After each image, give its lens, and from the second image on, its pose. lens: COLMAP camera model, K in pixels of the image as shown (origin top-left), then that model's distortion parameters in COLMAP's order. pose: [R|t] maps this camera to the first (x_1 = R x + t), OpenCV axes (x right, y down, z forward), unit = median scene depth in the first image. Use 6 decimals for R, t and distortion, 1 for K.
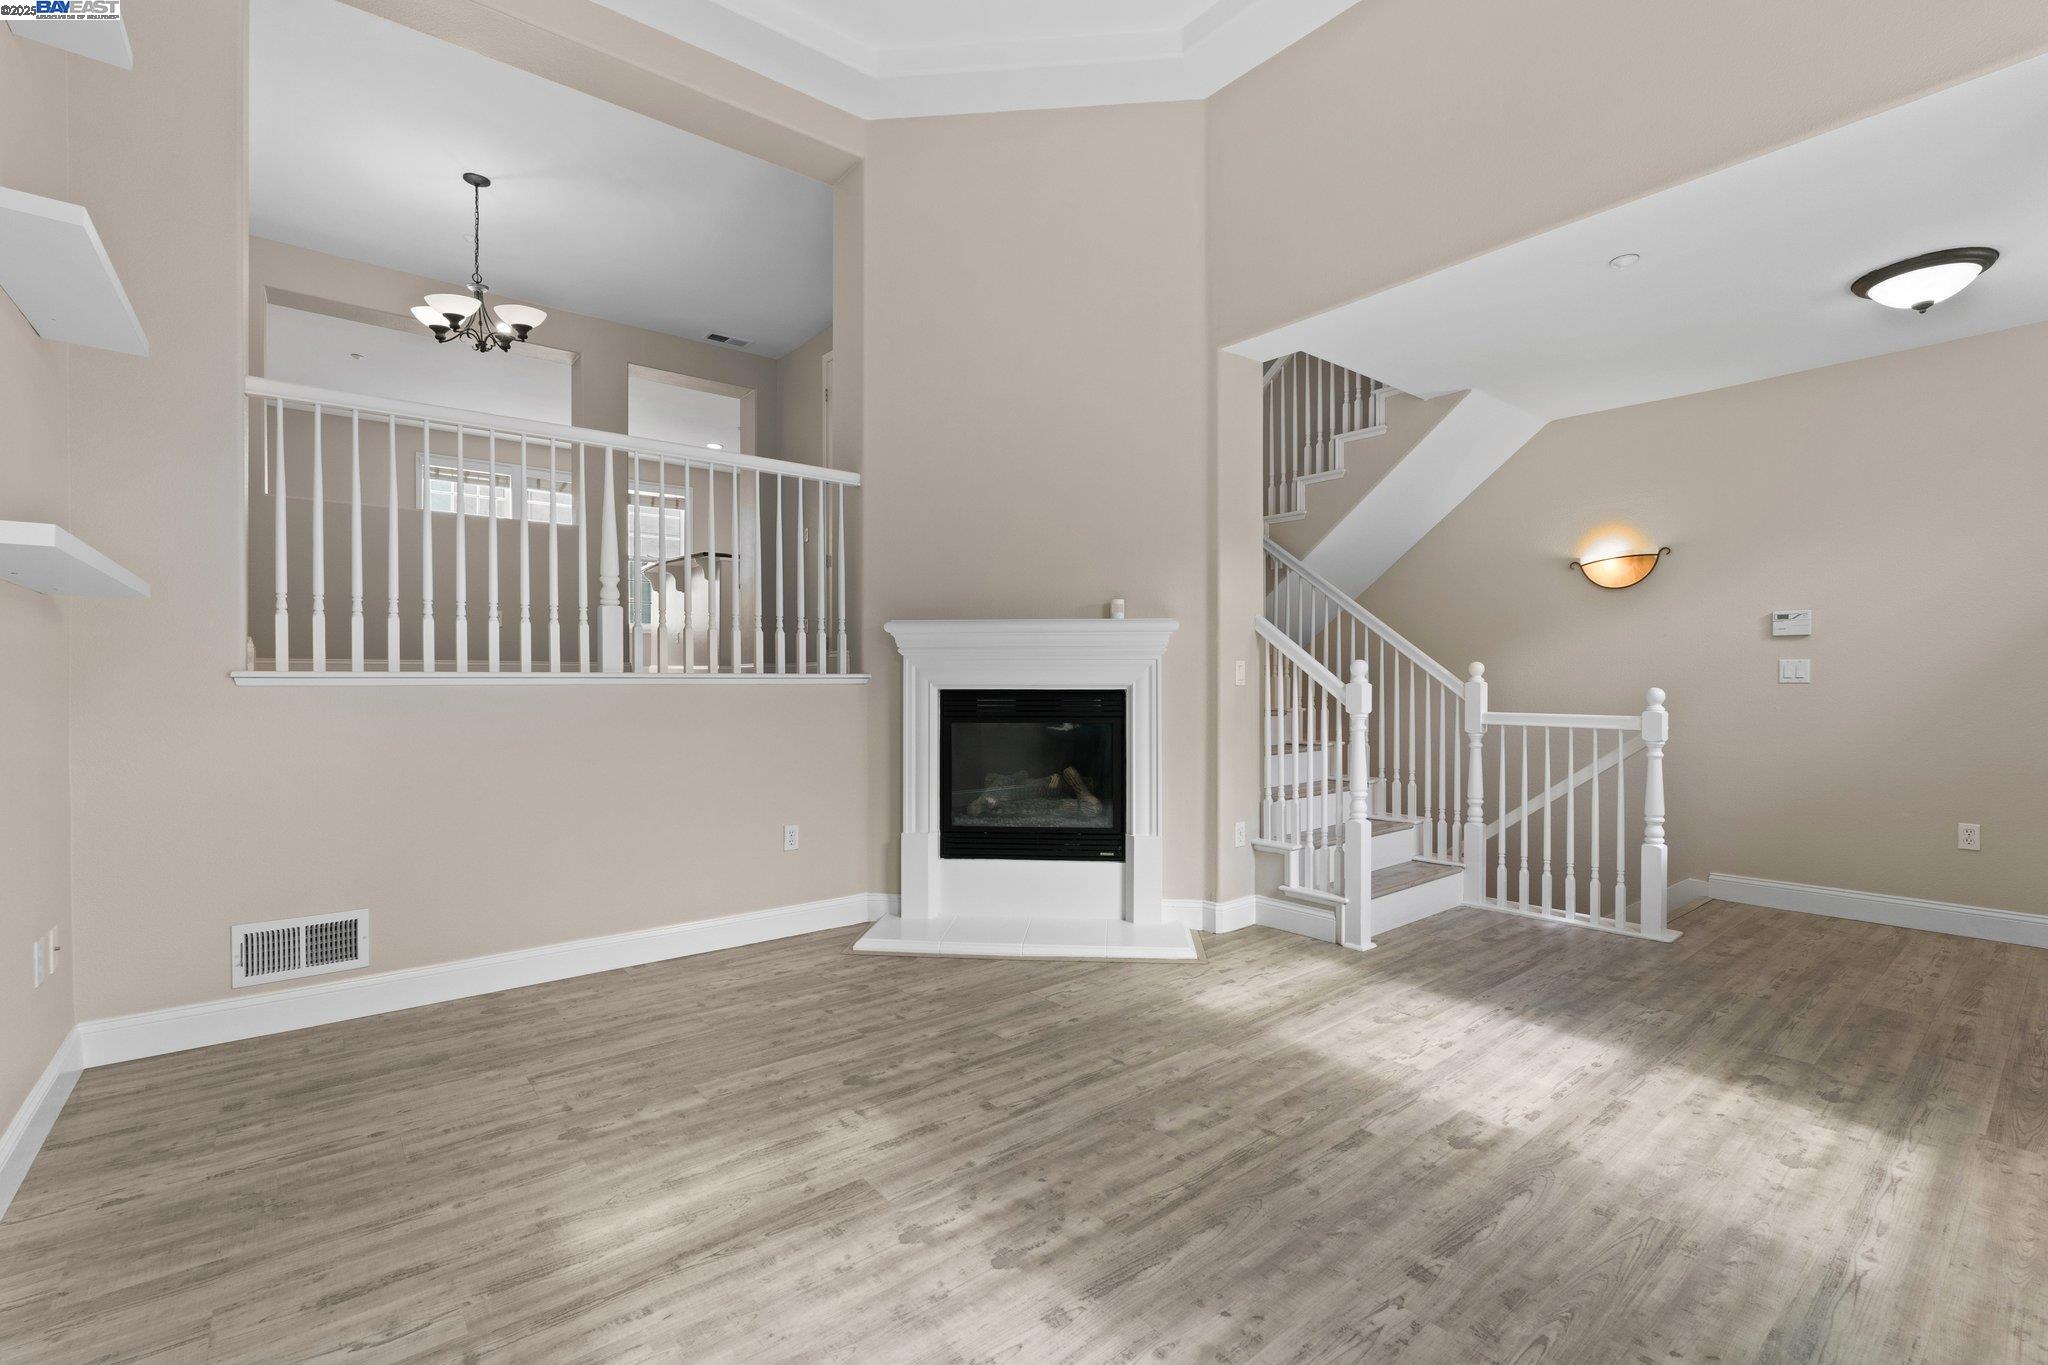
lens RADIAL K [[890.0, 0, 1040.8], [0, 890.0, 683.8], [0, 0, 1]] dist [-0.012340, 0.000854]
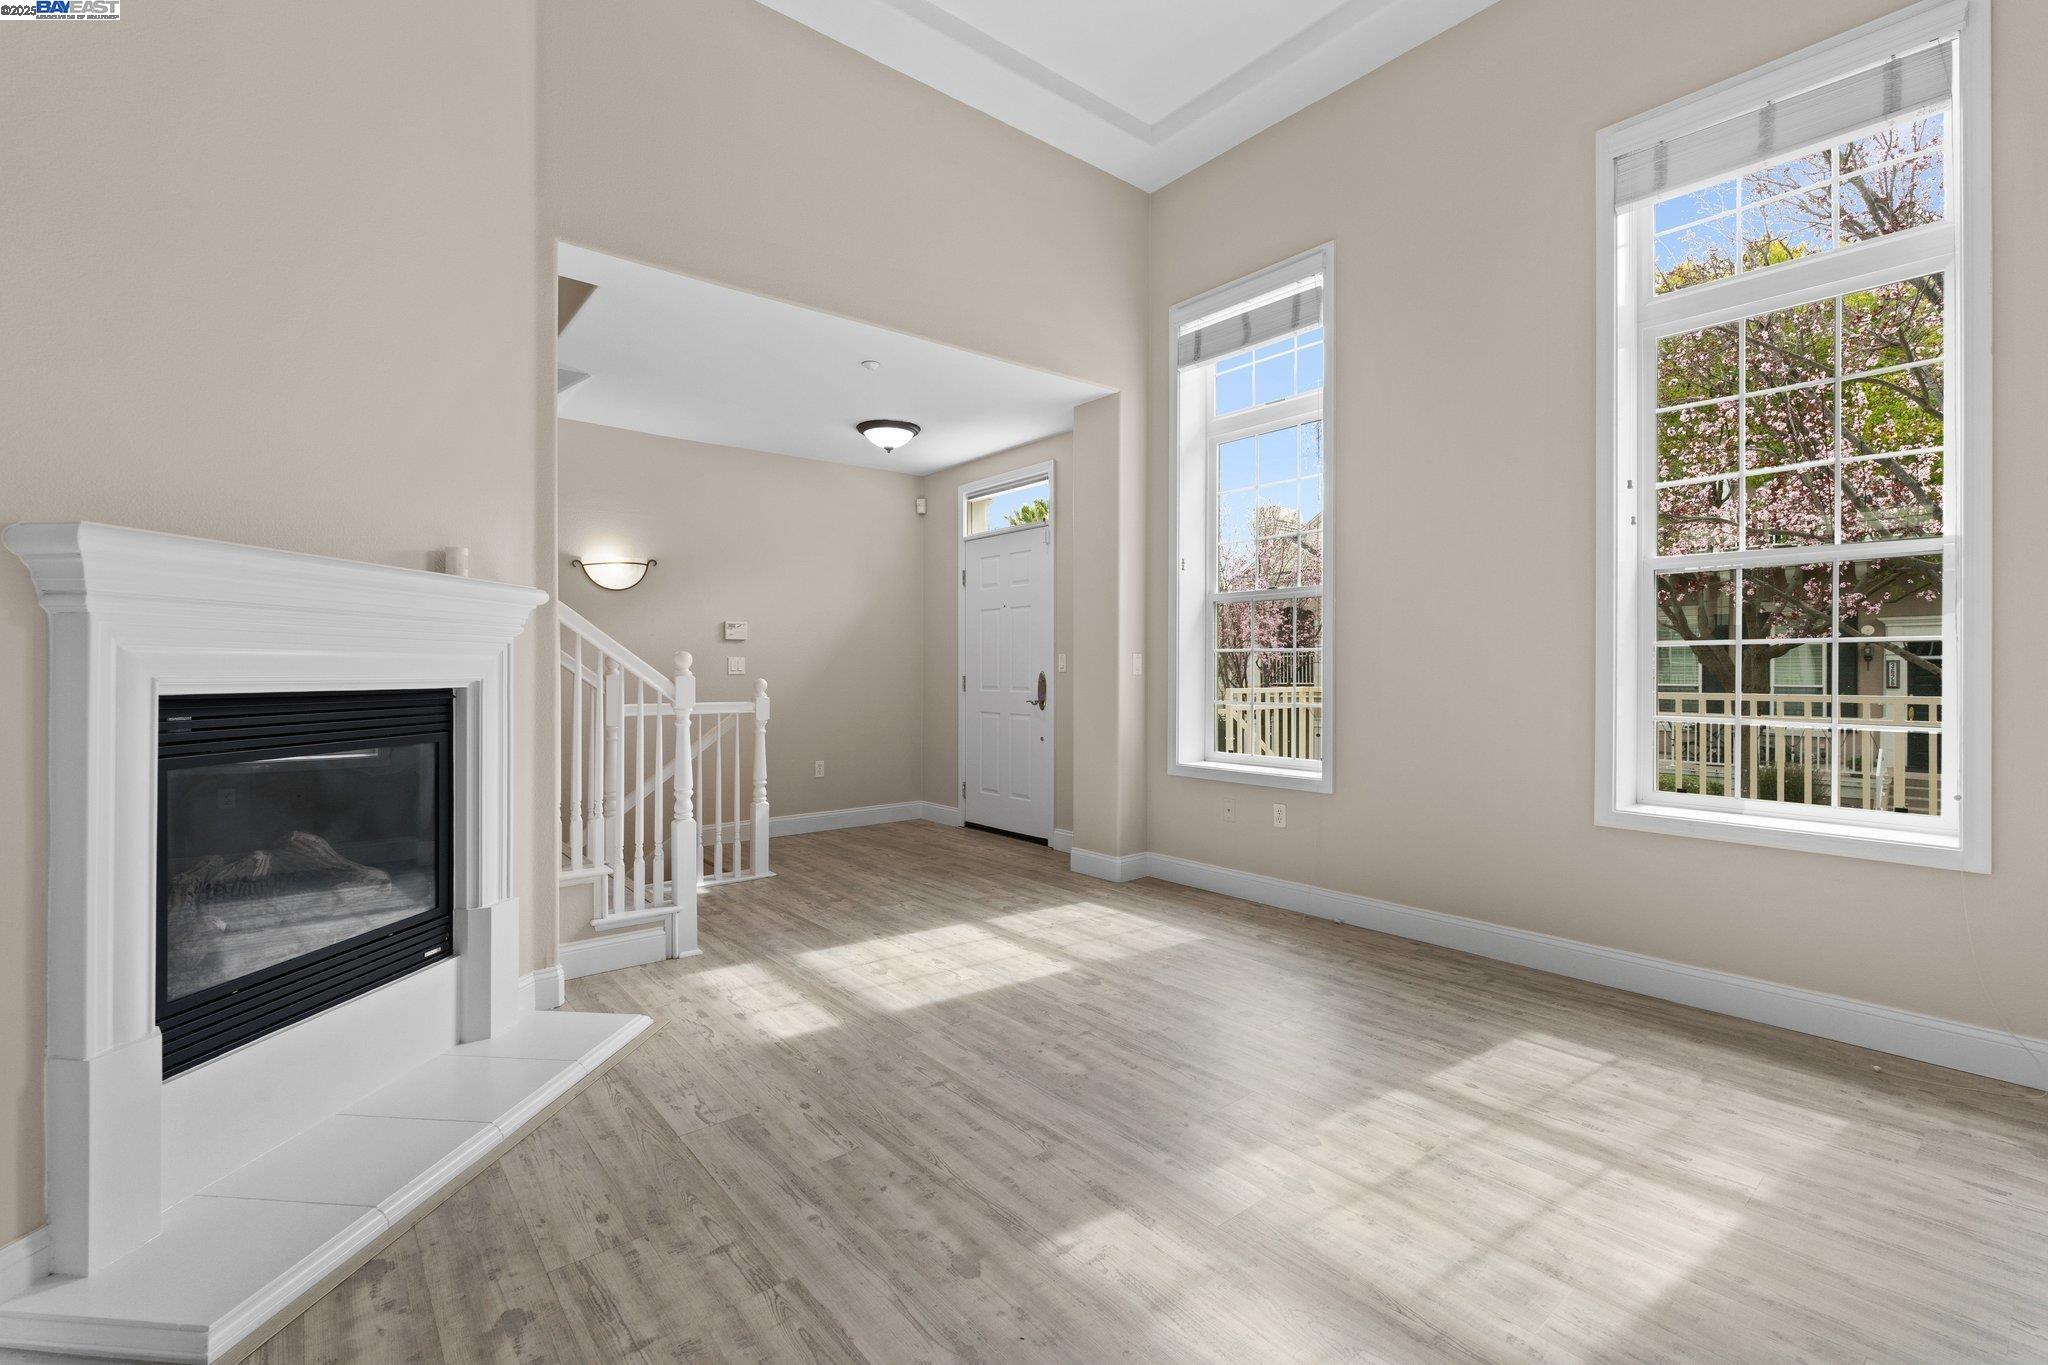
lens RADIAL K [[890.0, 0, 1014.0], [0, 890.0, 660.7], [0, 0, 1]] dist [-0.012340, 0.000854]
pose [[0.019086, 0.012488, 0.999740, -0.842168], [0.008975, 0.999880, -0.012661, -0.001584], [-0.999778, 0.009214, 0.018972, 0.904398]]
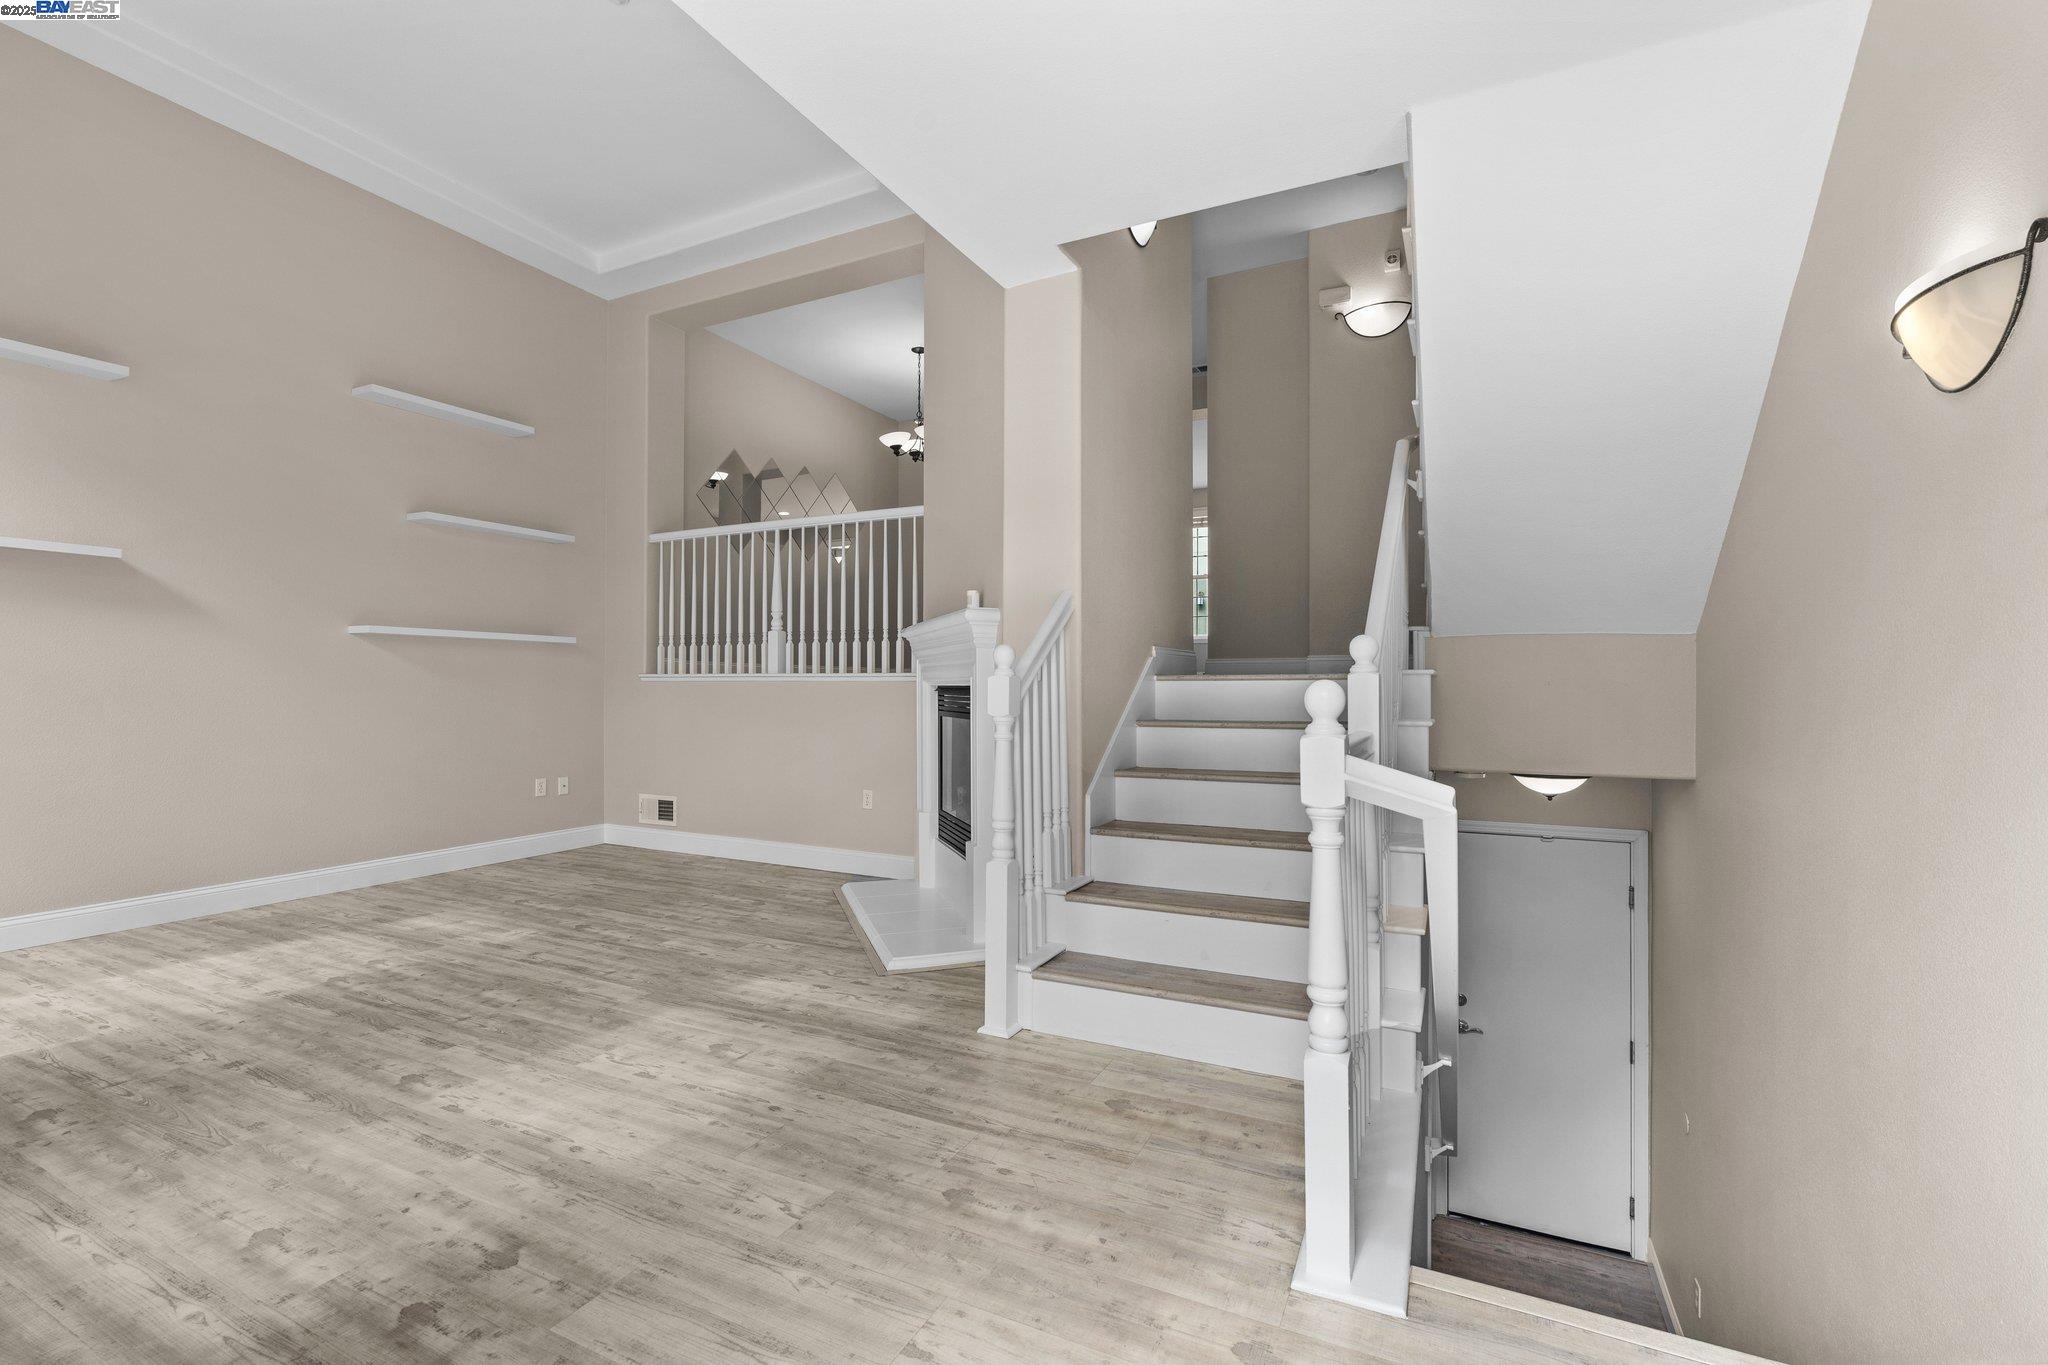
lens RADIAL K [[890.0, 0, 1049.9], [0, 890.0, 689.8], [0, 0, 1]] dist [-0.012340, 0.000854]
pose [[0.423811, 0.005160, -0.905736, 1.511159], [-0.008831, 0.999960, 0.001565, 0.012287], [0.905708, 0.007335, 0.423840, 1.033970]]
